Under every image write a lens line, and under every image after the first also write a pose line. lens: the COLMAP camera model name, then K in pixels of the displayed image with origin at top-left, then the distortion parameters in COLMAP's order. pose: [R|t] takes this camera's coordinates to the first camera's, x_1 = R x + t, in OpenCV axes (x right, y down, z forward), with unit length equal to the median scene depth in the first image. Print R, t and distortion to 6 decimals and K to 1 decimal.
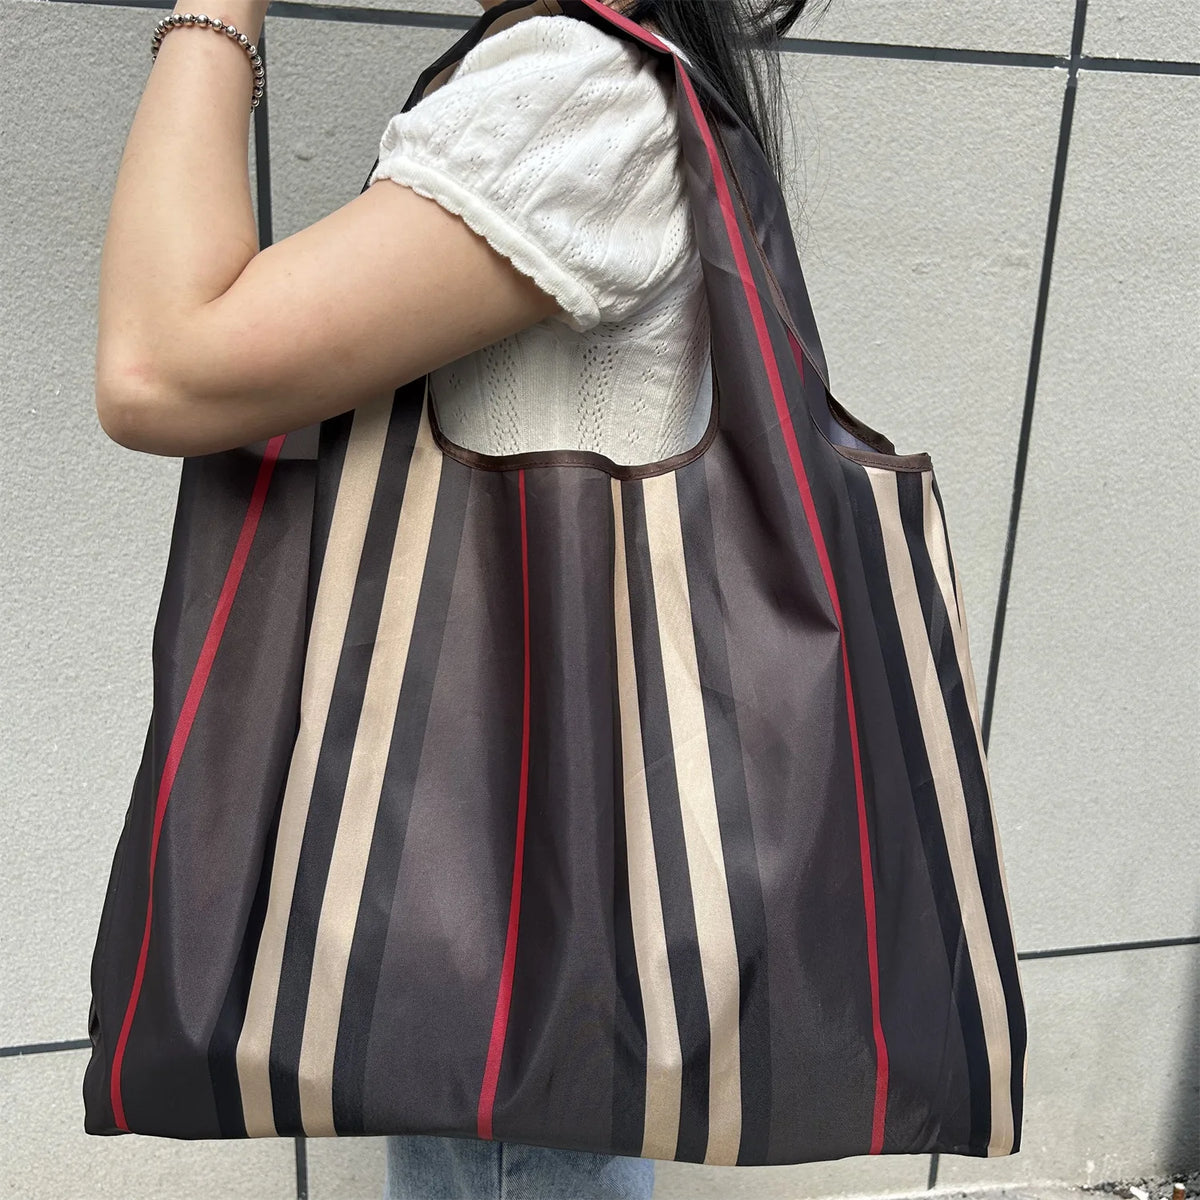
lens RADIAL K [[1237.9, 0, 606.7], [0, 1237.9, 603.5], [0, 0, 1]] dist [0.006034, 0.000000]
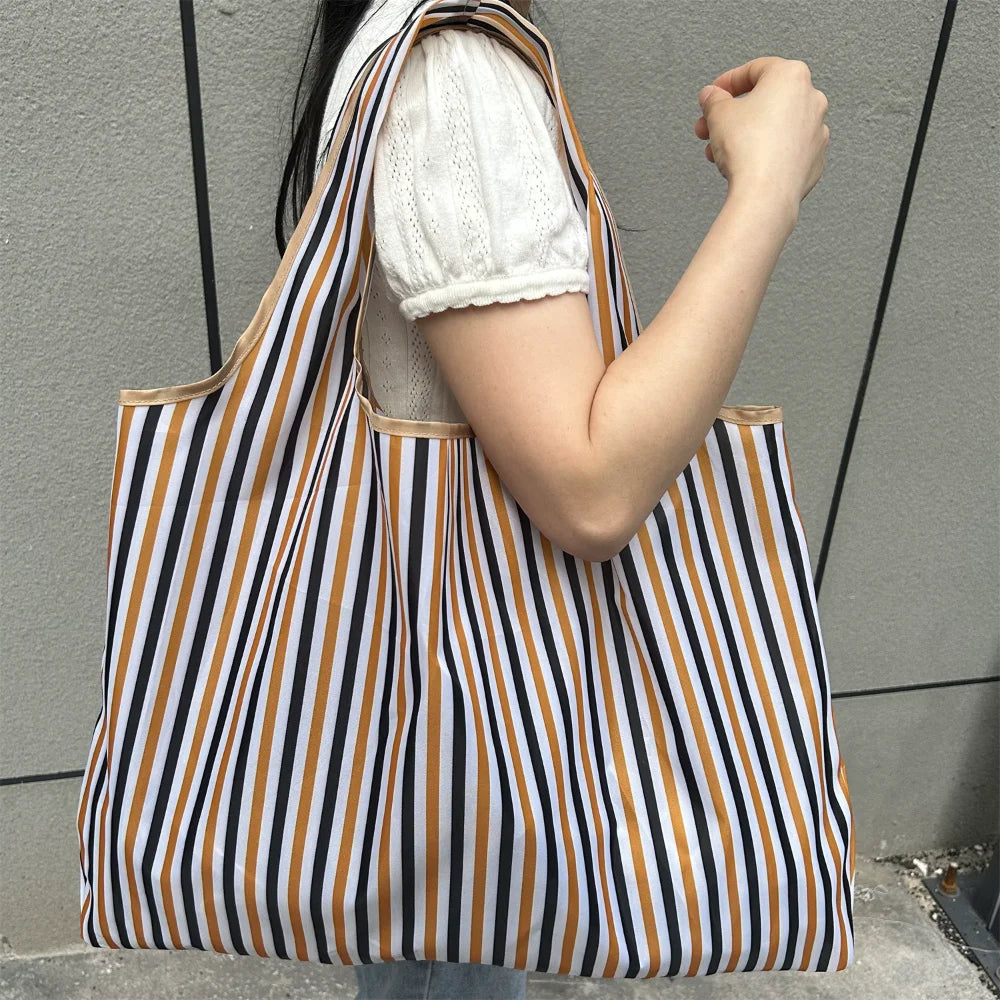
lens RADIAL K [[1031.6, 0, 497.8], [0, 1031.6, 501.5], [0, 0, 1]] dist [0.006034, 0.000000]
pose [[0.999890, 0.011605, 0.009233, -0.019090], [-0.013235, 0.979195, 0.202489, -0.121976], [-0.006691, -0.202589, 0.979241, 0.063060]]
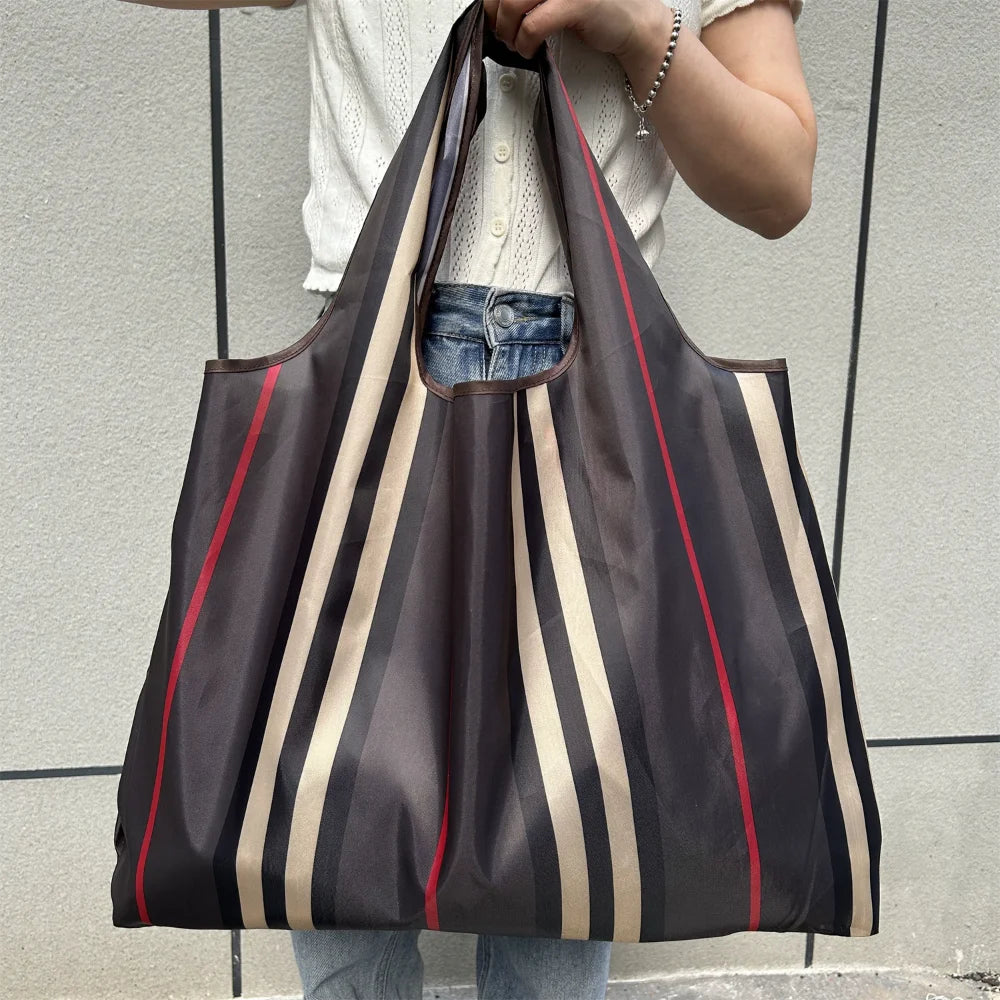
lens RADIAL K [[1031.6, 0, 501.8], [0, 1031.6, 502.5], [0, 0, 1]] dist [0.006034, 0.000000]
pose [[0.997030, 0.000114, -0.077019, 0.079959], [-0.008489, 0.994070, -0.108412, 0.211603], [0.076550, 0.108744, 0.991118, 0.041128]]
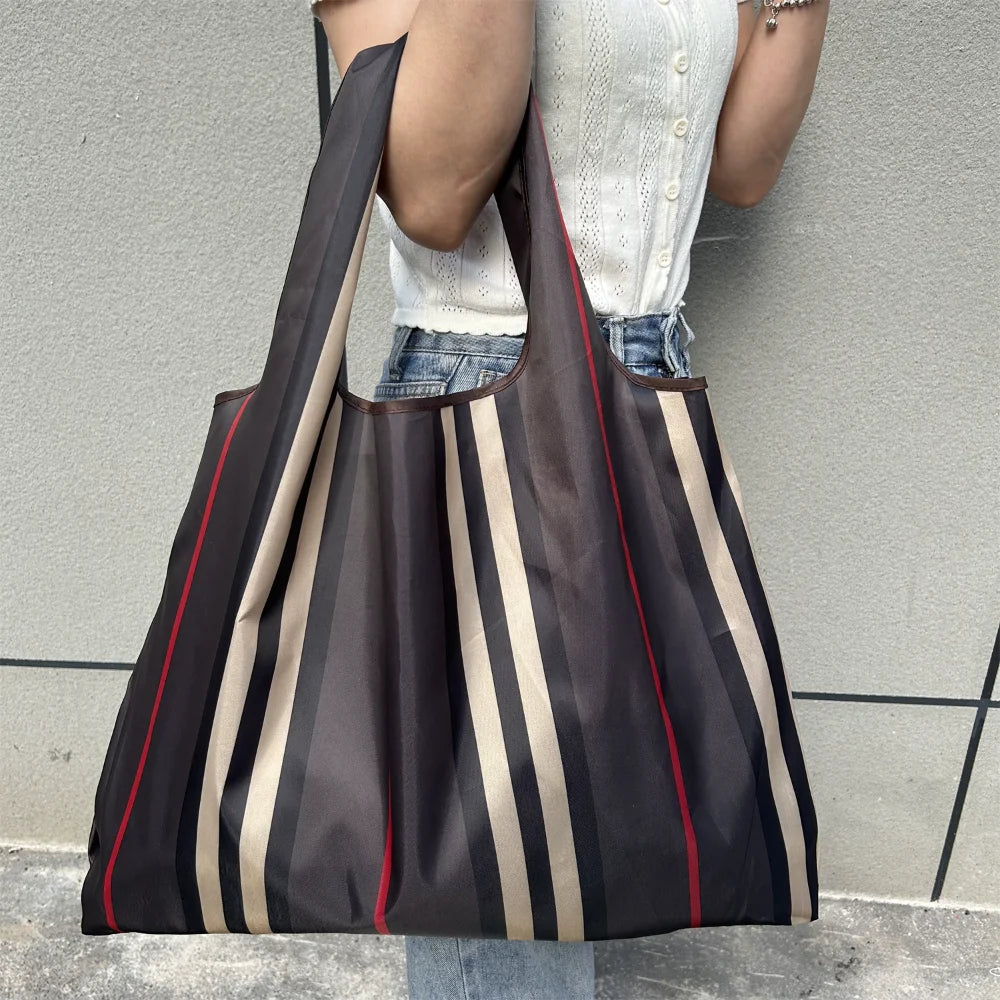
lens RADIAL K [[1031.6, 0, 507.0], [0, 1031.6, 503.2], [0, 0, 1]] dist [0.006034, 0.000000]
pose [[0.966719, 0.094505, -0.237745, 0.109660], [-0.055147, 0.984402, 0.167067, 0.009950], [0.249825, -0.148396, 0.956852, 0.141043]]
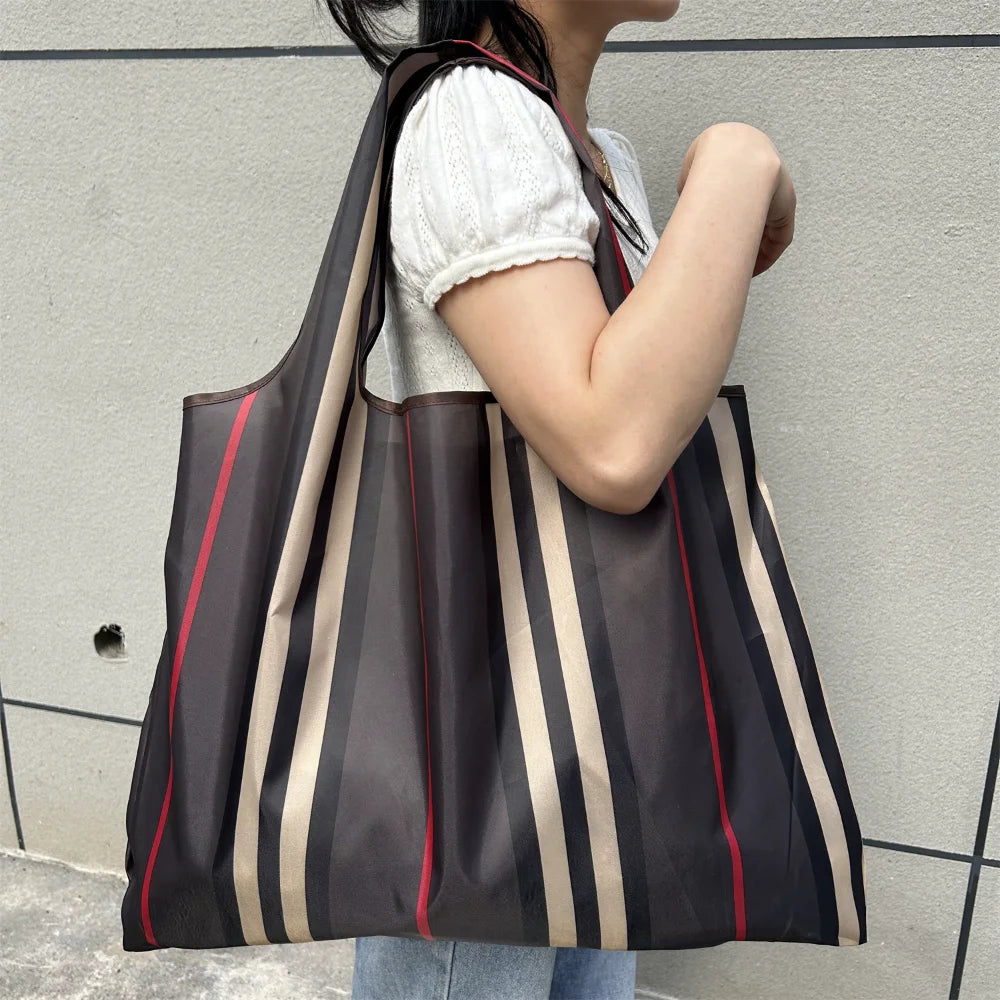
lens RADIAL K [[1031.6, 0, 505.3], [0, 1031.6, 503.2], [0, 0, 1]] dist [0.006034, 0.000000]
pose [[0.893184, 0.117323, -0.434116, 0.325533], [-0.113853, 0.992912, 0.034092, -0.010785], [0.435039, 0.018975, 0.900211, -0.017622]]
